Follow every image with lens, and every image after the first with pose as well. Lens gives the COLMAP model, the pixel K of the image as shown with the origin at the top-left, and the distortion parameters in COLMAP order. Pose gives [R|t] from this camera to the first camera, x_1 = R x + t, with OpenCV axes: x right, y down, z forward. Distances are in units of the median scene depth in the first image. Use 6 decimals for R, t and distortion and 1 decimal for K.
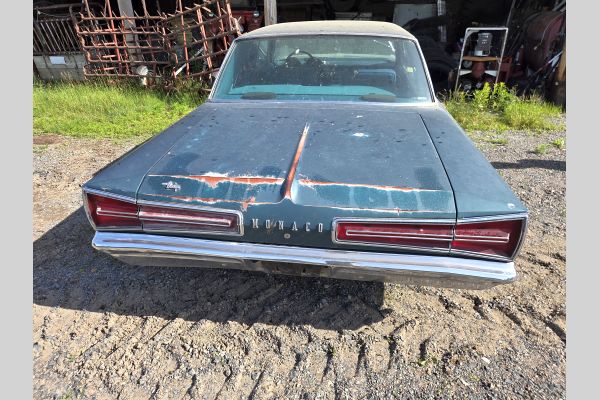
lens RADIAL K [[362.5, 0, 299.0], [0, 362.5, 196.2], [0, 0, 1]] dist [0.020747, -0.008241]
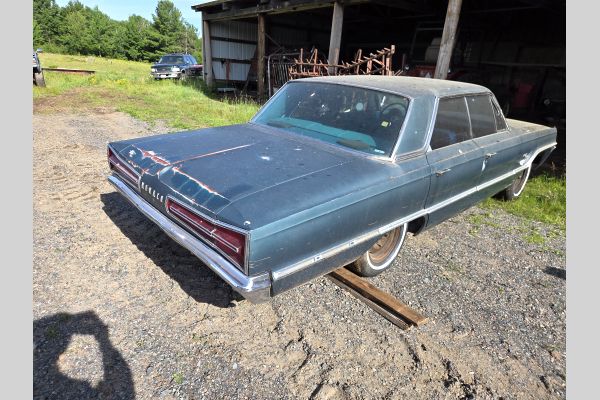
lens RADIAL K [[362.5, 0, 295.8], [0, 362.5, 200.3], [0, 0, 1]] dist [0.020747, -0.008241]
pose [[0.769480, 0.289927, -0.569072, 1.170830], [-0.354086, 0.935210, -0.002318, -0.083150], [0.531529, 0.203284, 0.822285, 0.097933]]
